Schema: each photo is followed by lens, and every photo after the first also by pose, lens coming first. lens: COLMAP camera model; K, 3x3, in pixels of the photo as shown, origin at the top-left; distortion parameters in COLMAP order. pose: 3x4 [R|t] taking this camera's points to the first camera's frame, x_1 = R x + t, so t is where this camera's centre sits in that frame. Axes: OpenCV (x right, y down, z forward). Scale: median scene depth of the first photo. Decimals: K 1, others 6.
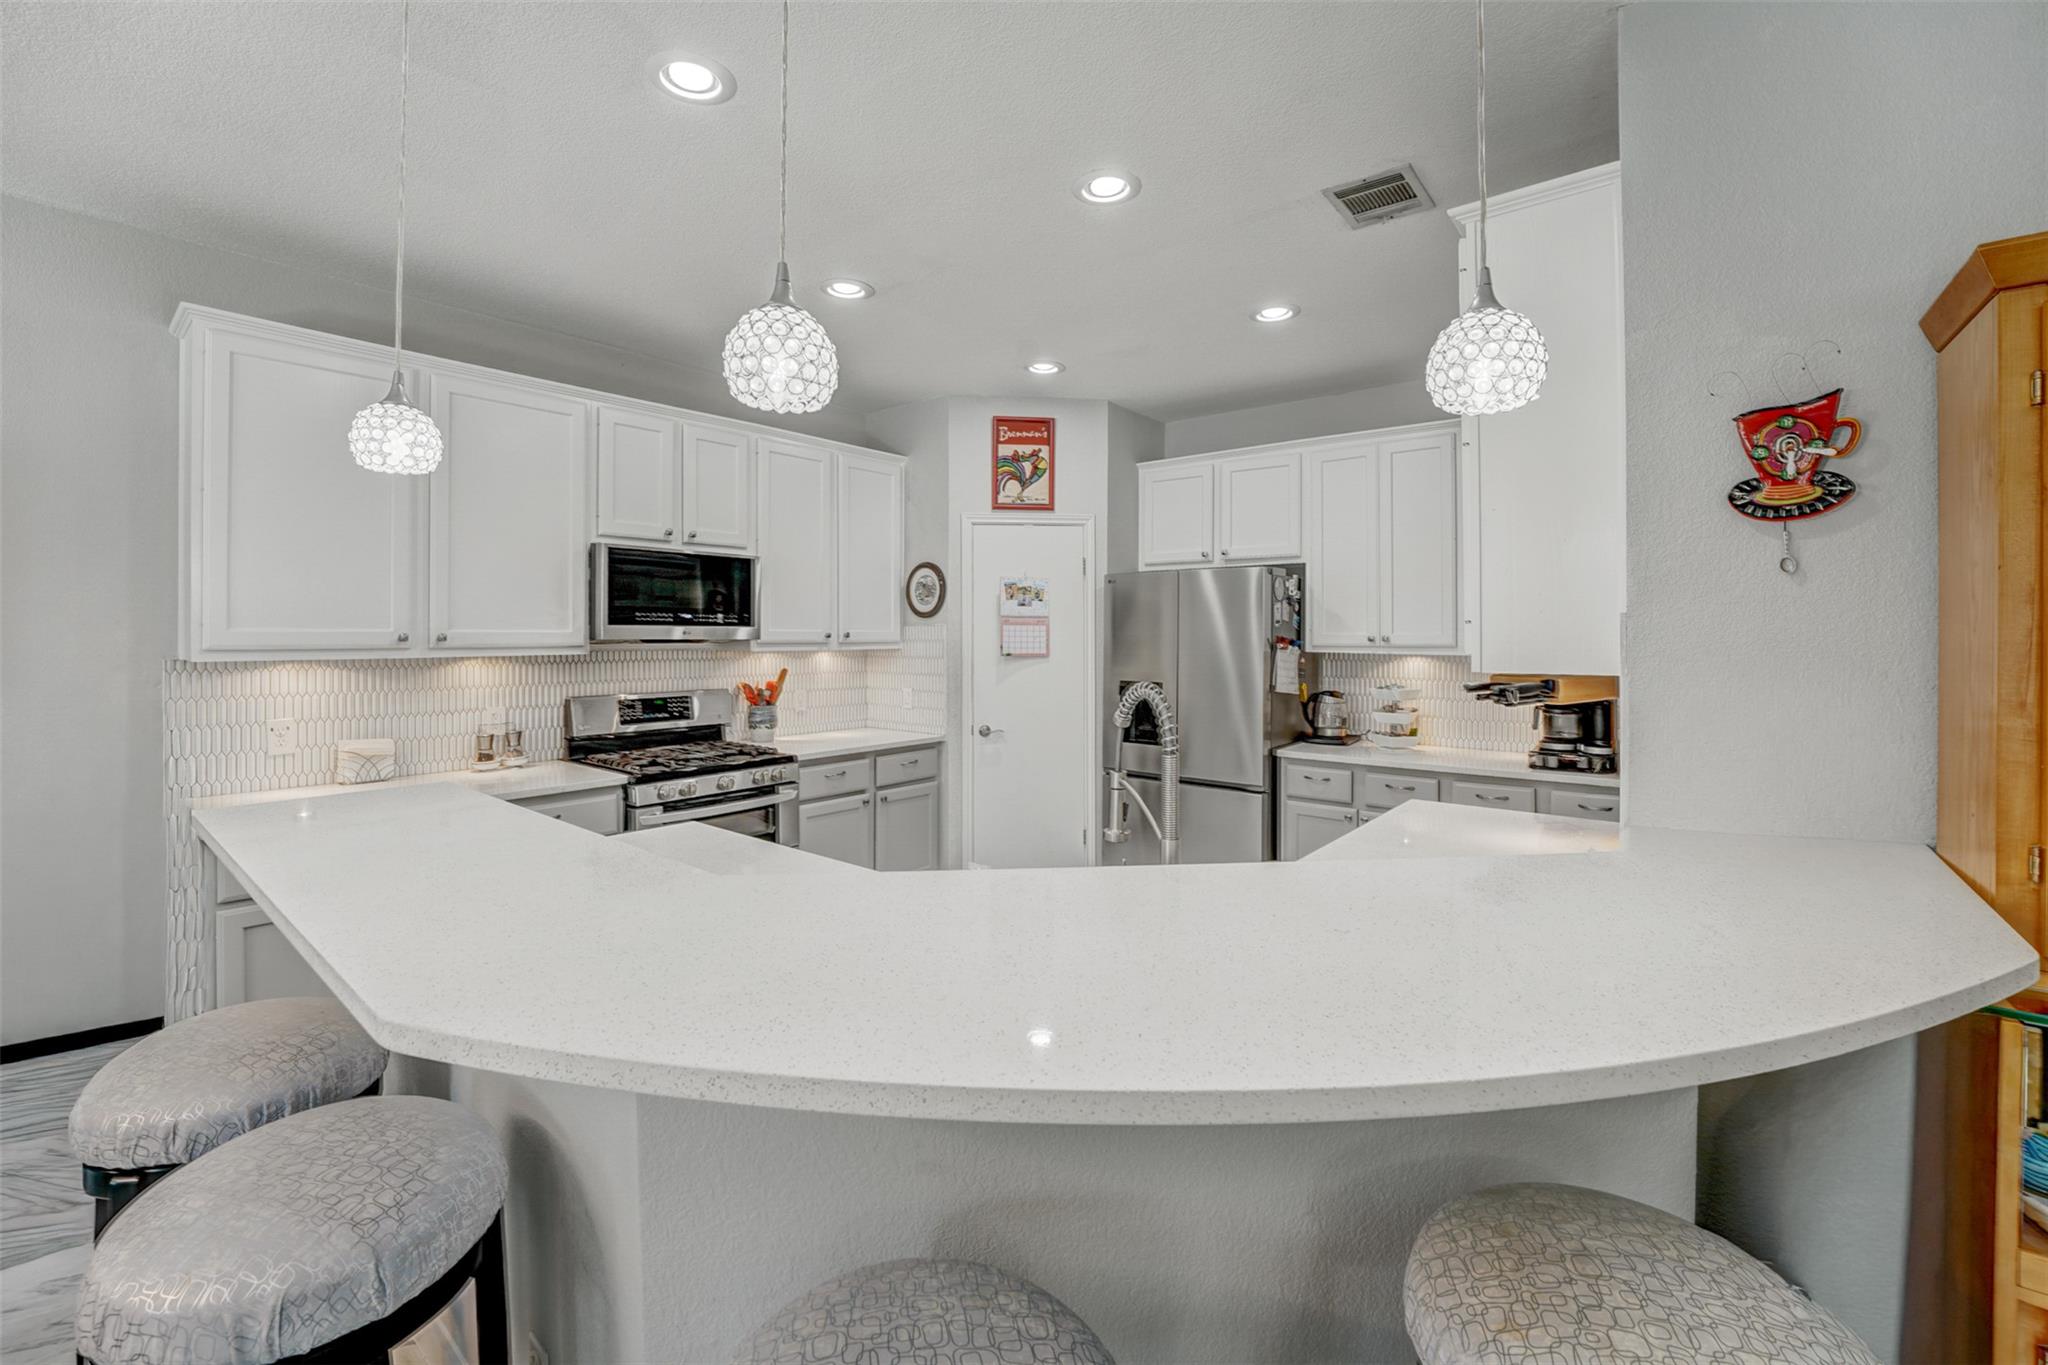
lens RADIAL K [[838.2, 0, 1025.5], [0, 838.2, 628.8], [0, 0, 1]] dist [-0.018550, -0.000048]
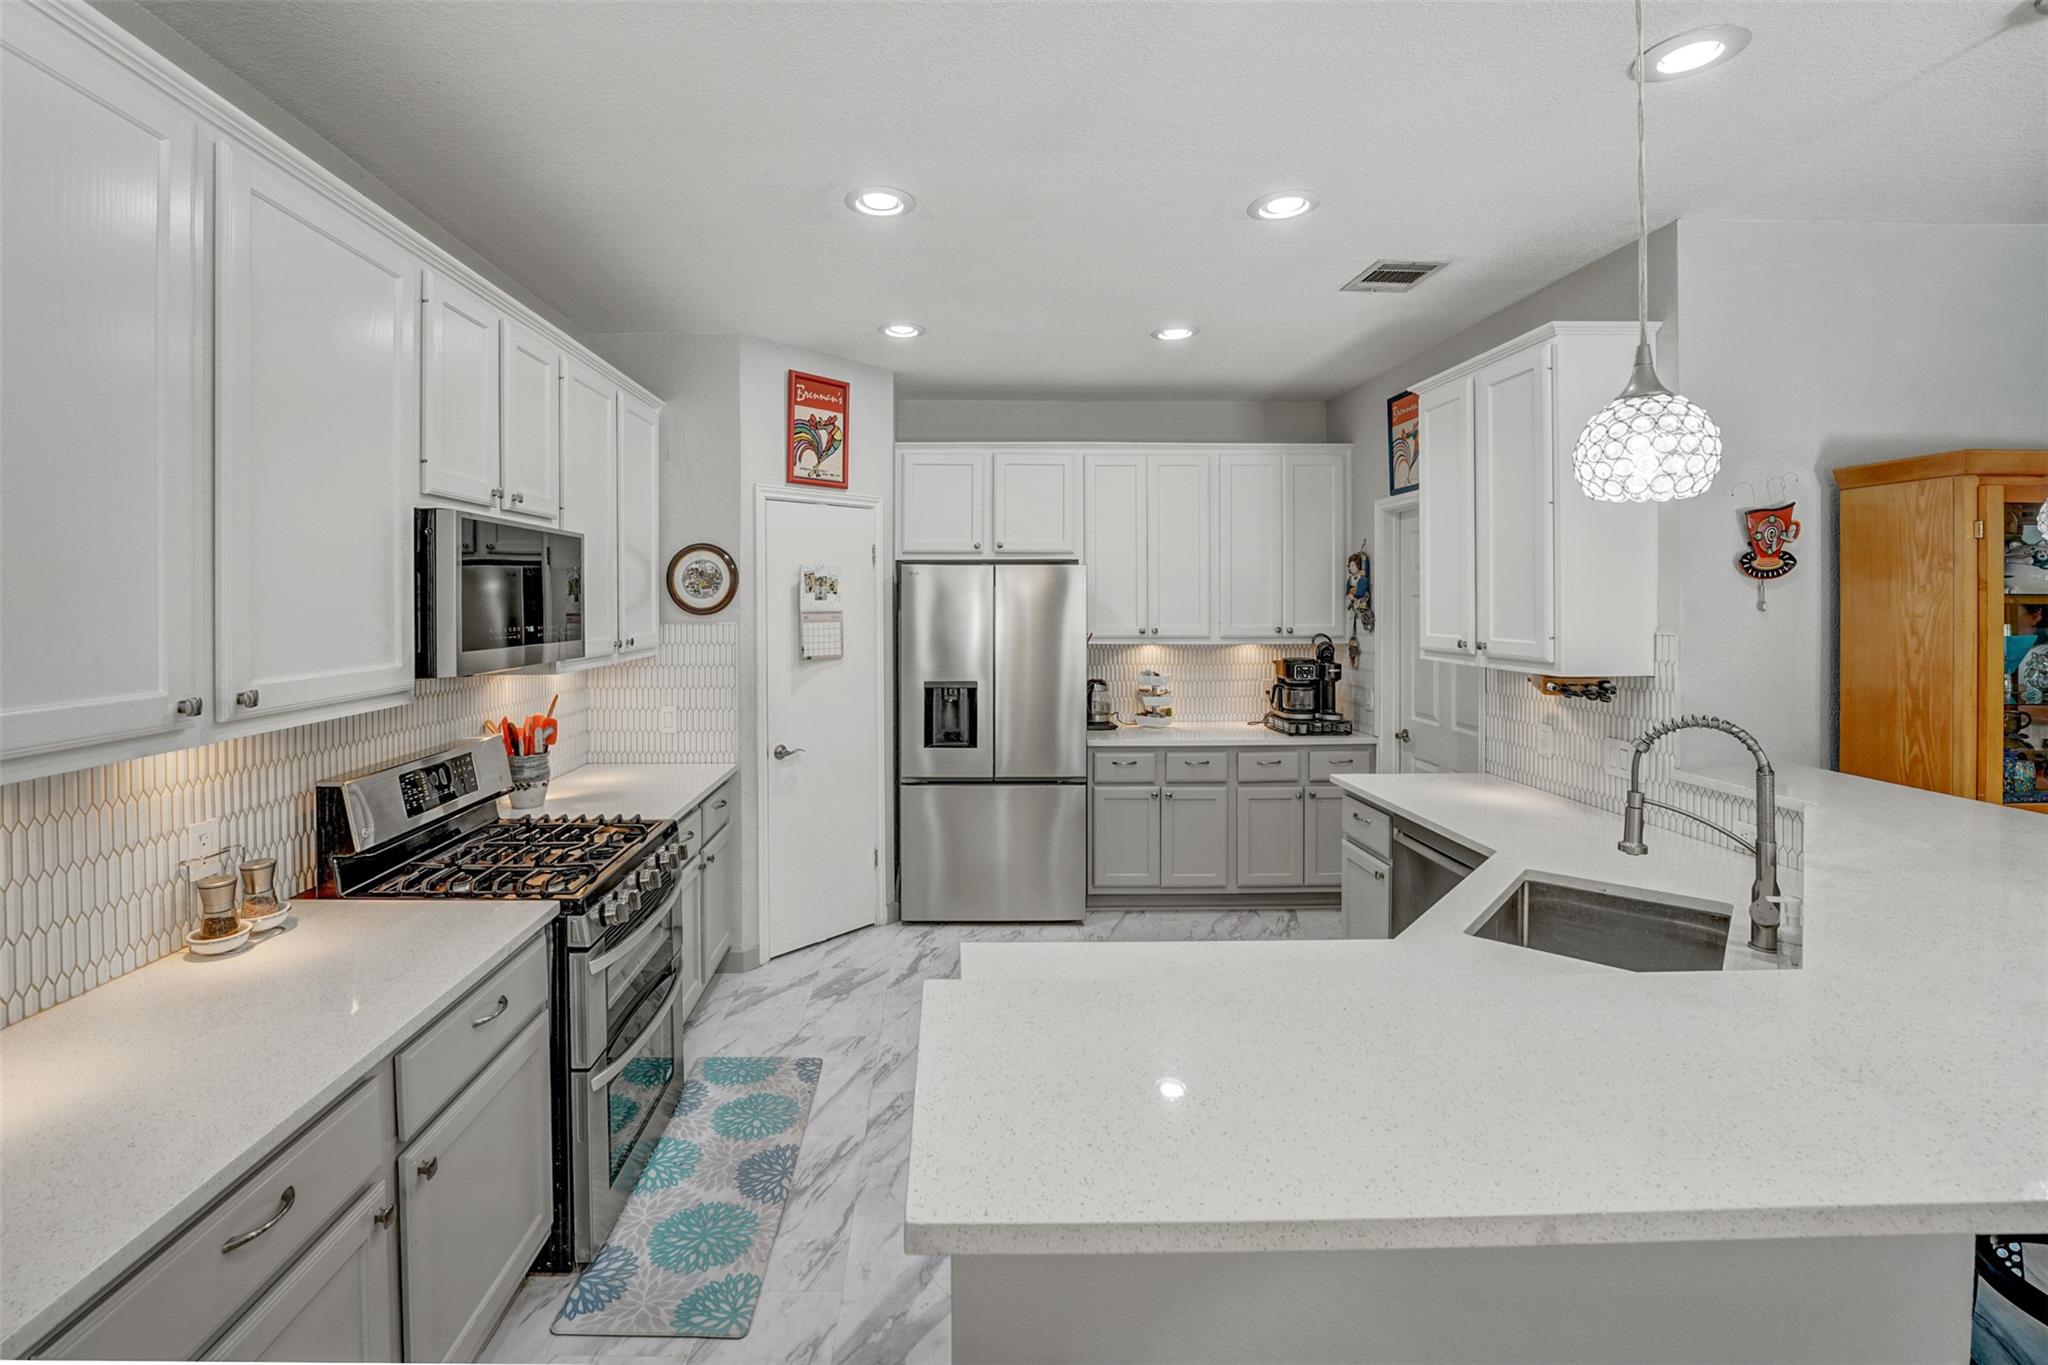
lens RADIAL K [[887.2, 0, 969.8], [0, 887.2, 597.8], [0, 0, 1]] dist [0.010530, 0.000100]
pose [[0.765611, -0.000775, 0.643304, -0.466401], [-0.001189, 0.999996, 0.002620, -0.031781], [-0.643303, -0.002771, 0.765607, 0.216183]]
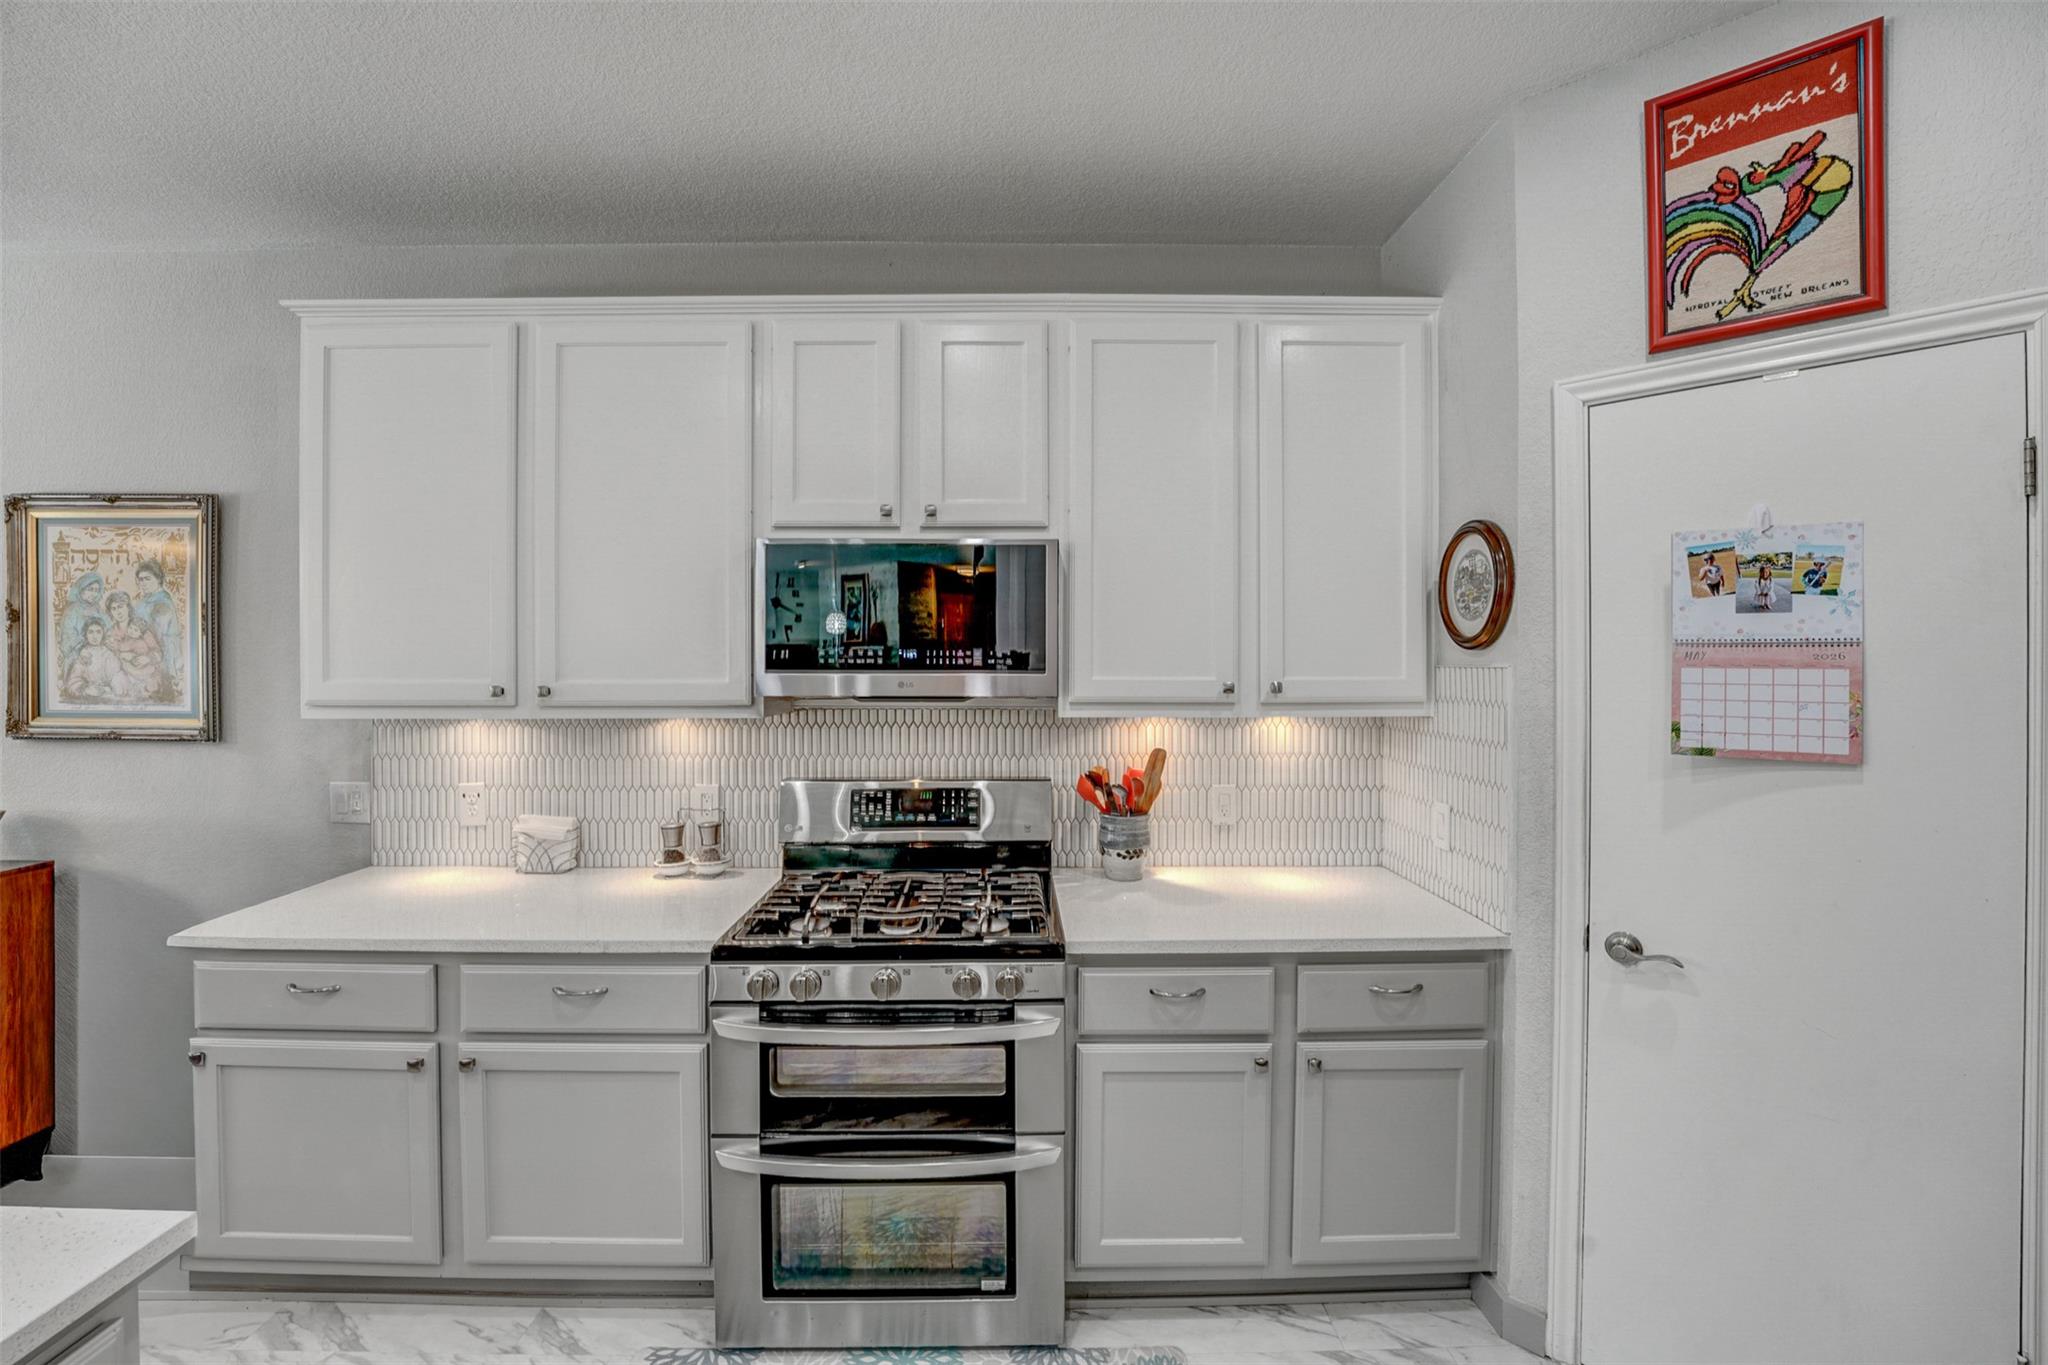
lens RADIAL K [[841.5, 0, 1028.5], [0, 841.5, 667.1], [0, 0, 1]] dist [-0.021767, 0.000232]
pose [[0.639371, 0.002314, -0.768895, 0.066518], [0.003382, 0.999977, 0.005822, -0.007565], [0.768891, -0.006323, 0.639349, 0.557505]]
